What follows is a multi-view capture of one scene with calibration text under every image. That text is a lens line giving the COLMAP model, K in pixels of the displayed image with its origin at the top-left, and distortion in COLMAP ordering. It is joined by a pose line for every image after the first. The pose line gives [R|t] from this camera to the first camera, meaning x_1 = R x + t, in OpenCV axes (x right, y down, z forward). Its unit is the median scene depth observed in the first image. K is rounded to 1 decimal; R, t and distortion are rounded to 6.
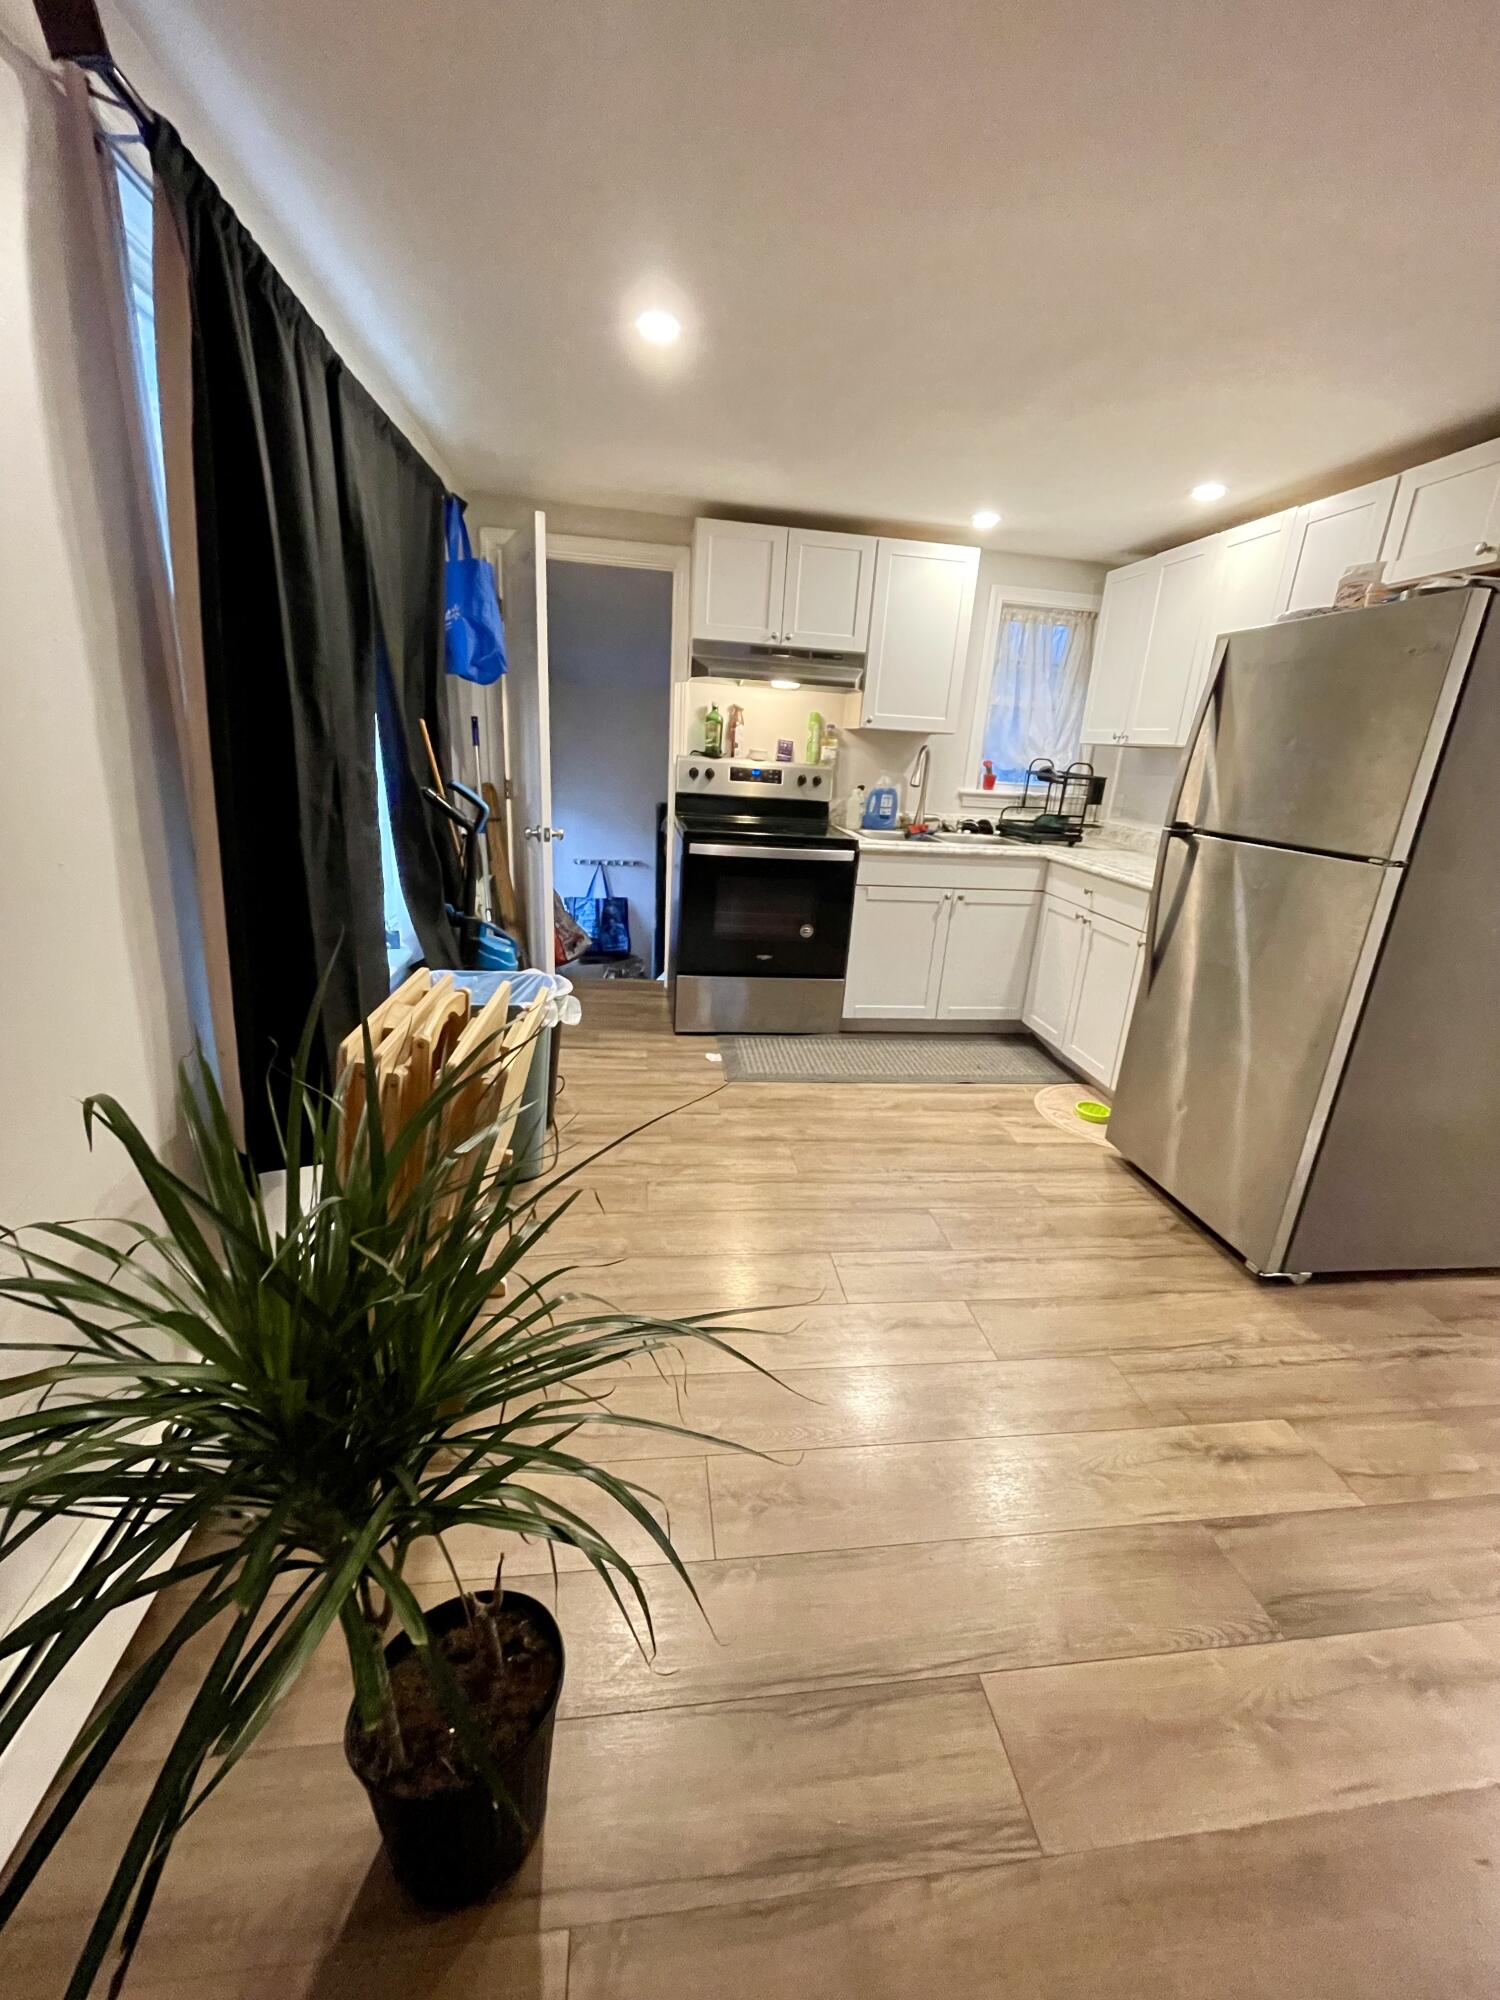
lens RADIAL K [[808.5, 0, 748.0], [0, 808.5, 997.1], [0, 0, 1]] dist [-0.001229, -0.000023]
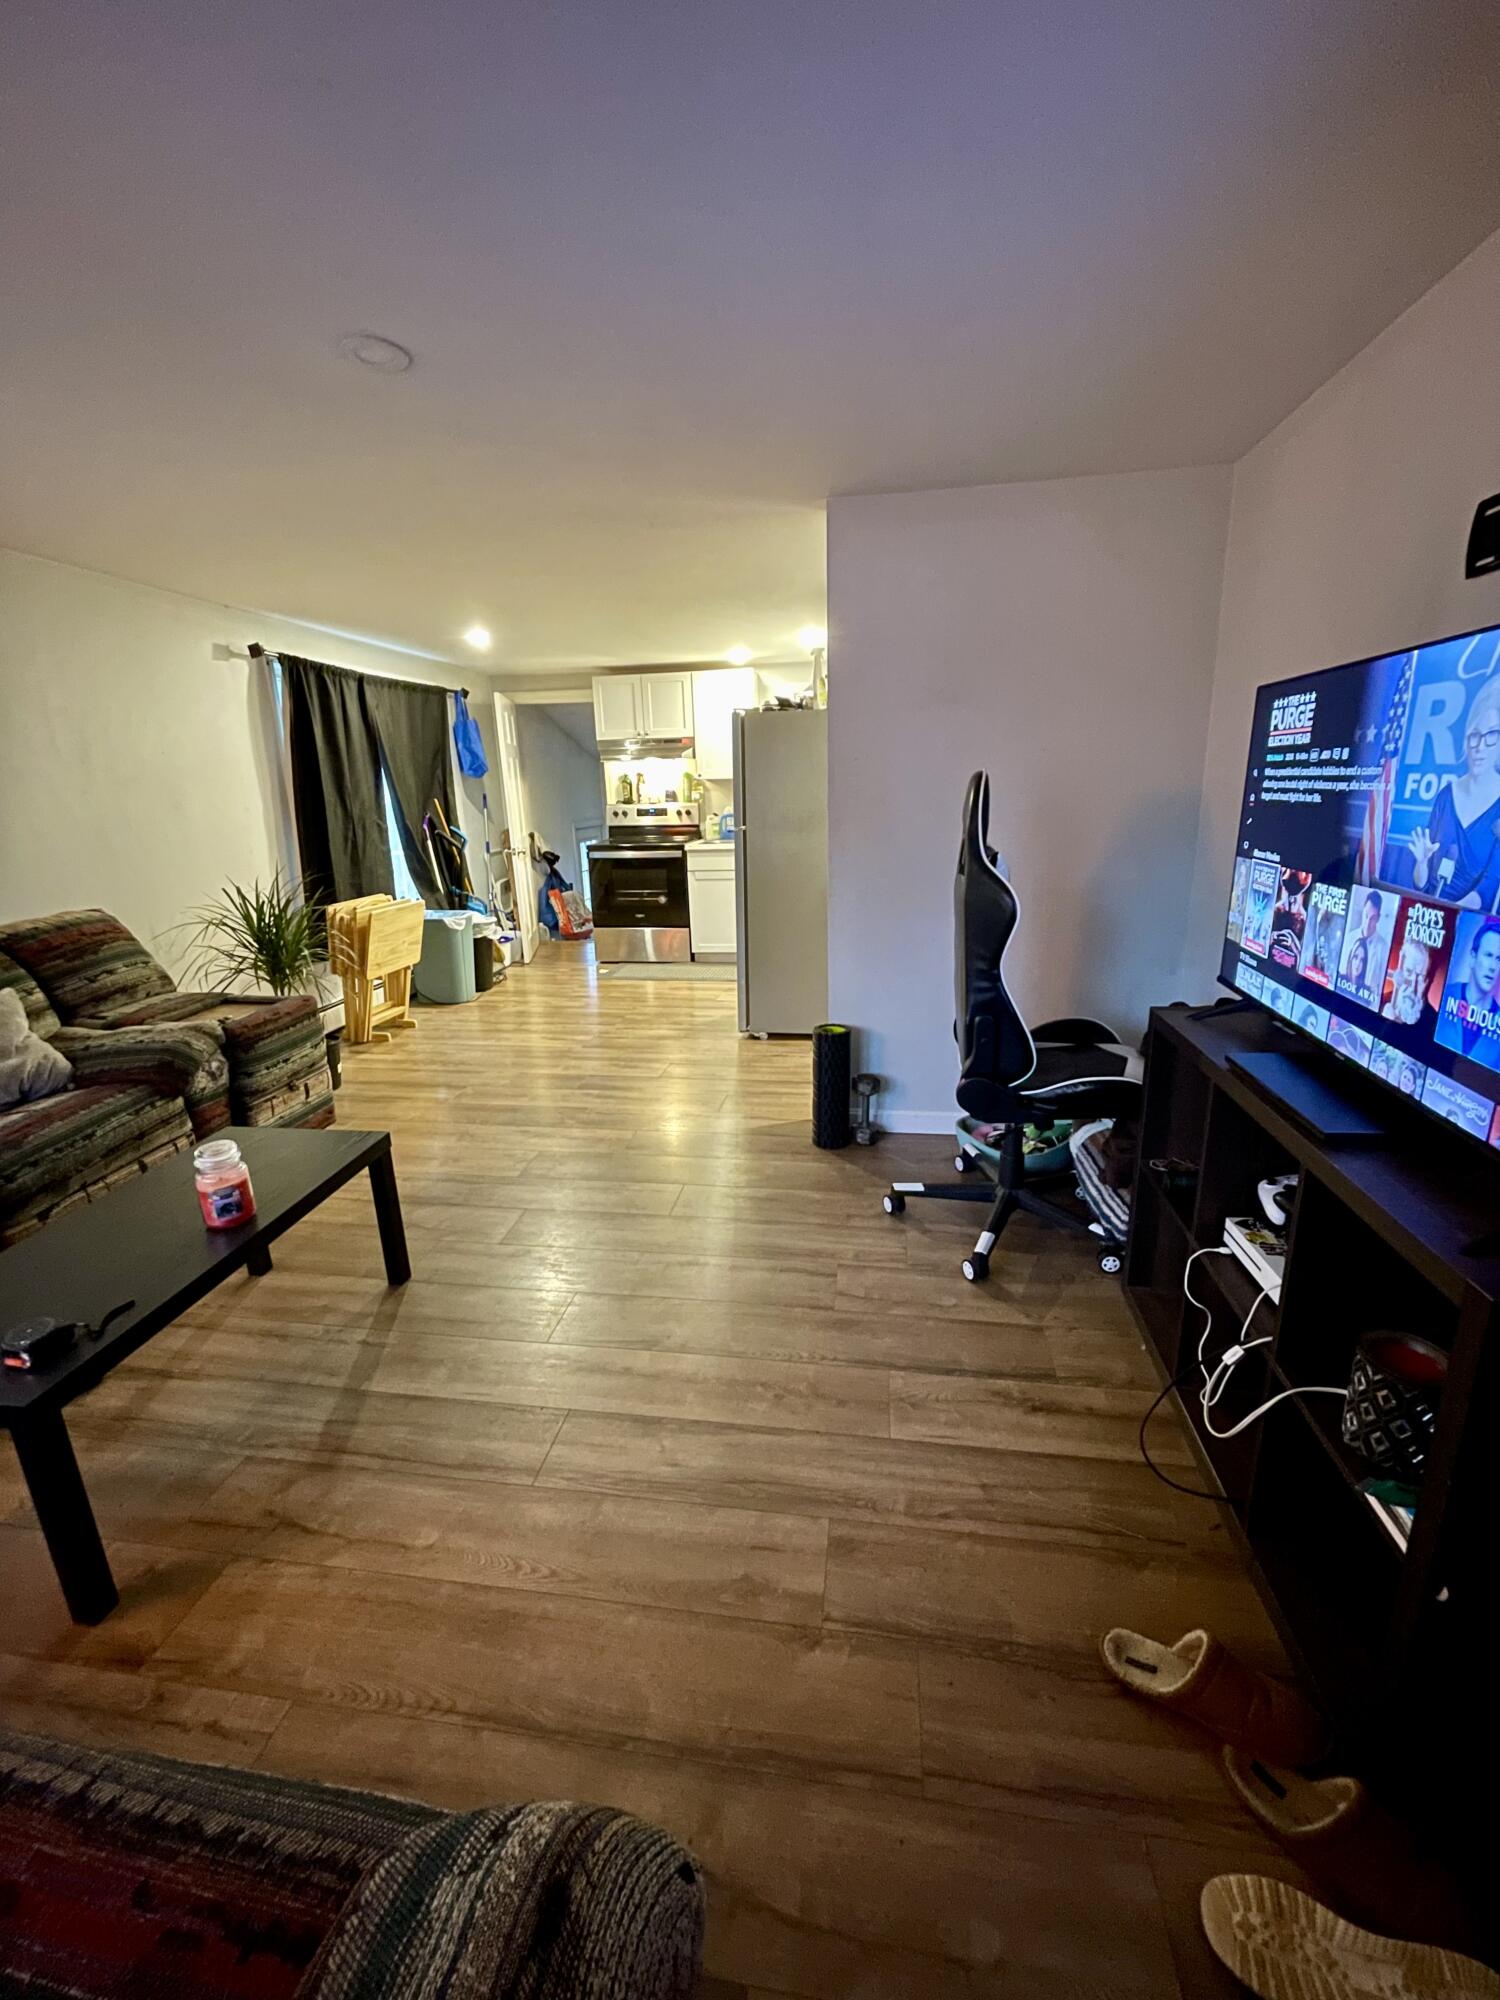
lens RADIAL K [[808.5, 0, 753.8], [0, 808.5, 998.4], [0, 0, 1]] dist [-0.001229, -0.000023]
pose [[0.959097, -0.010556, -0.282881, 0.694325], [-0.003000, 0.998869, -0.047446, 0.195404], [0.283062, 0.046354, 0.957981, -0.543271]]
